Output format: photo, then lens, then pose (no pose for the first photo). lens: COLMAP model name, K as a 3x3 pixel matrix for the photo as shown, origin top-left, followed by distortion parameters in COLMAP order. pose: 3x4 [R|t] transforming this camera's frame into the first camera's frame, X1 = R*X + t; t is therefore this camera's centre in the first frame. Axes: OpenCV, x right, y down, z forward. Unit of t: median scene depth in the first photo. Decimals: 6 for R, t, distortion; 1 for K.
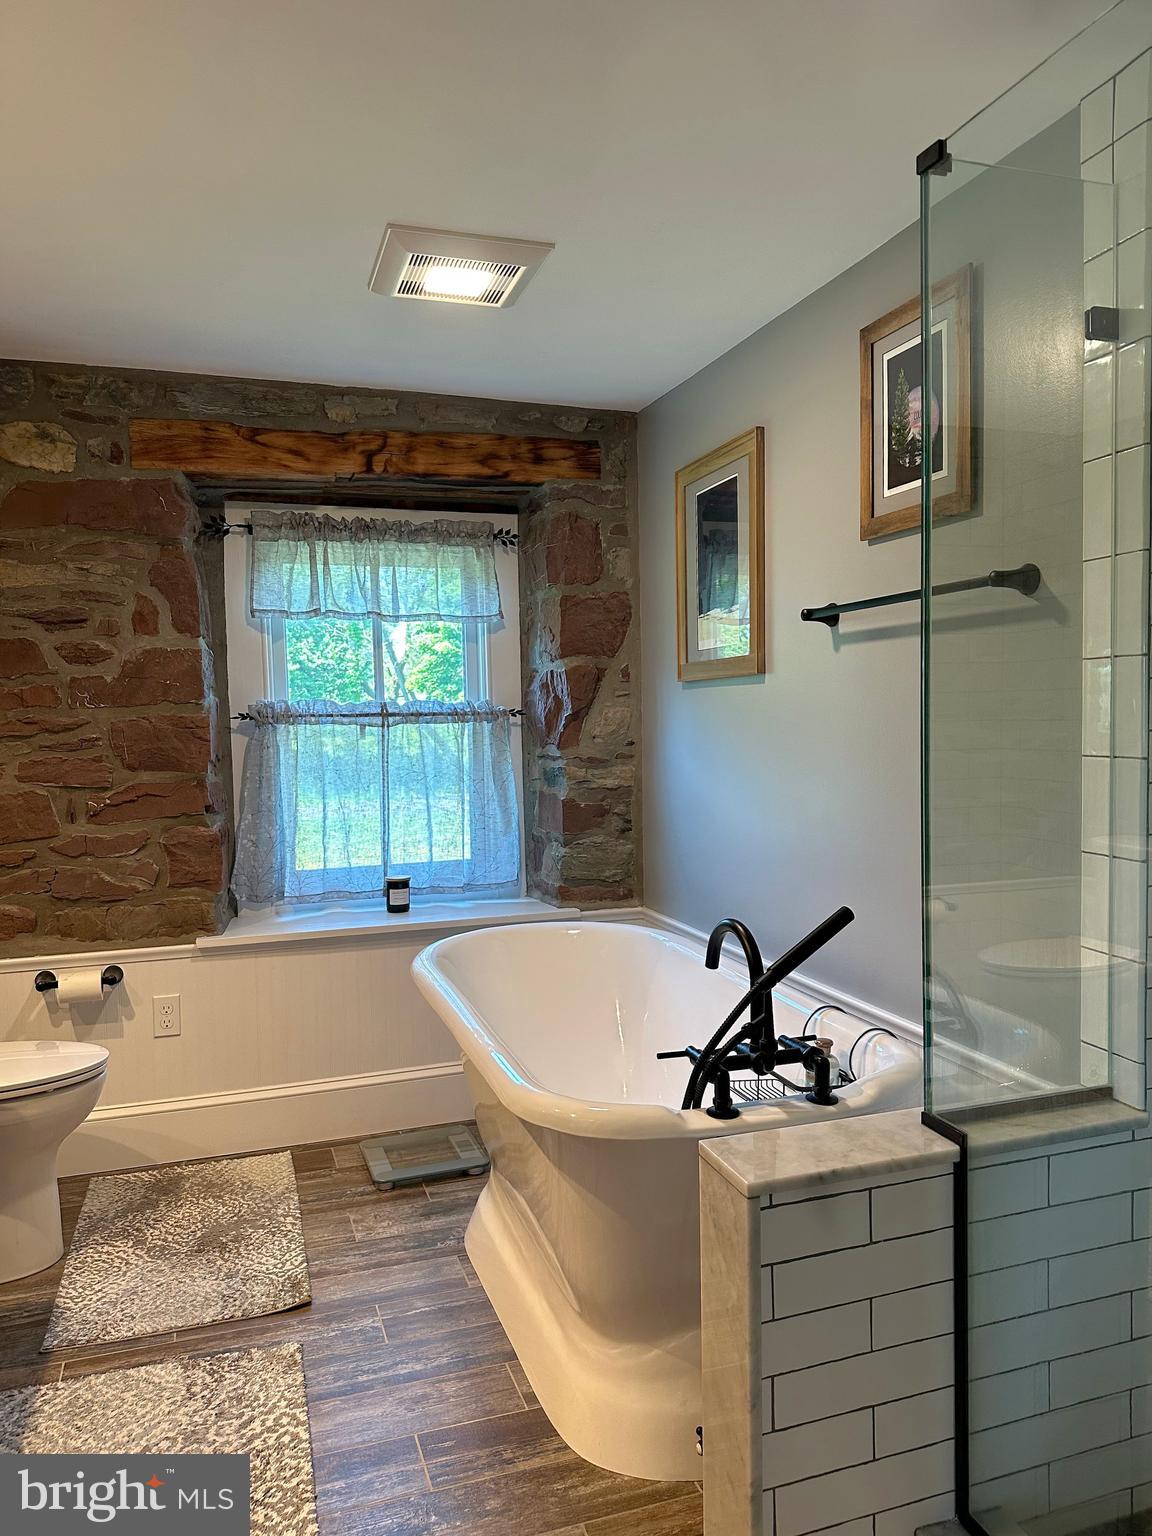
lens RADIAL K [[1089.9, 0, 582.4], [0, 1089.9, 784.4], [0, 0, 1]] dist [0.053575, -0.056612]
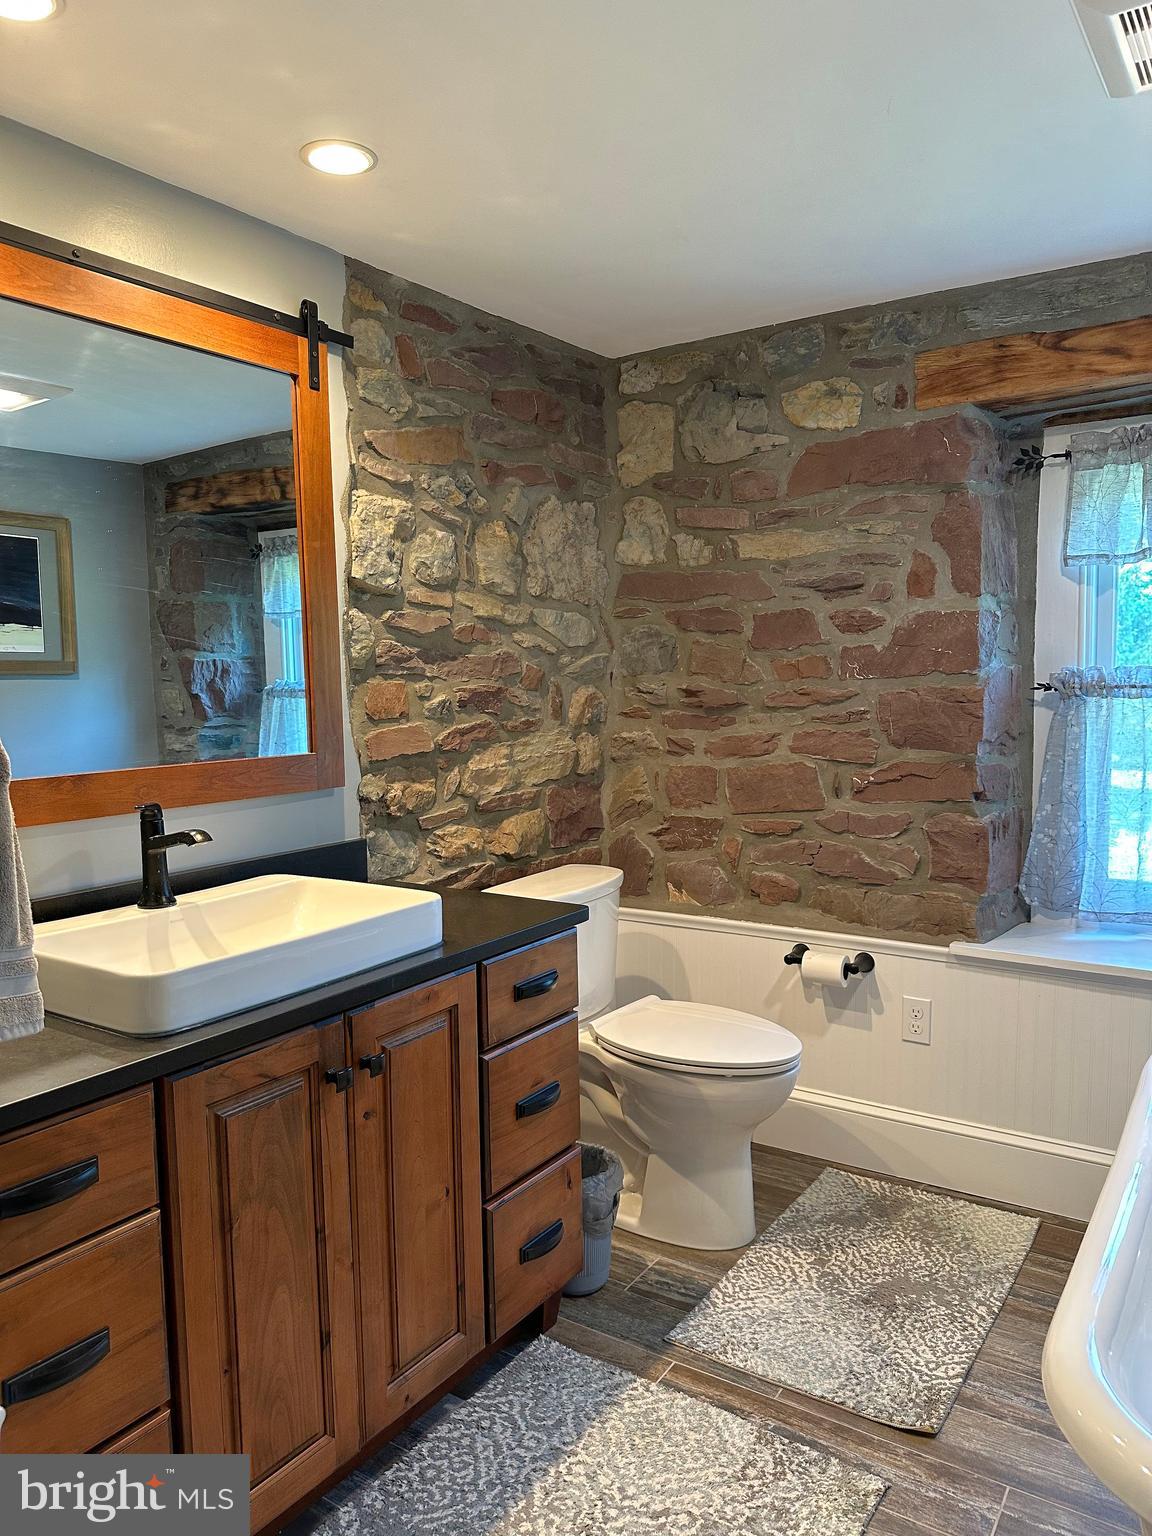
lens RADIAL K [[1089.9, 0, 583.4], [0, 1089.9, 772.9], [0, 0, 1]] dist [0.053575, -0.056612]
pose [[0.635689, 0.082526, -0.767521, 0.128104], [-0.049456, 0.996580, 0.066194, -0.039537], [0.770359, -0.004120, 0.637597, 0.221026]]
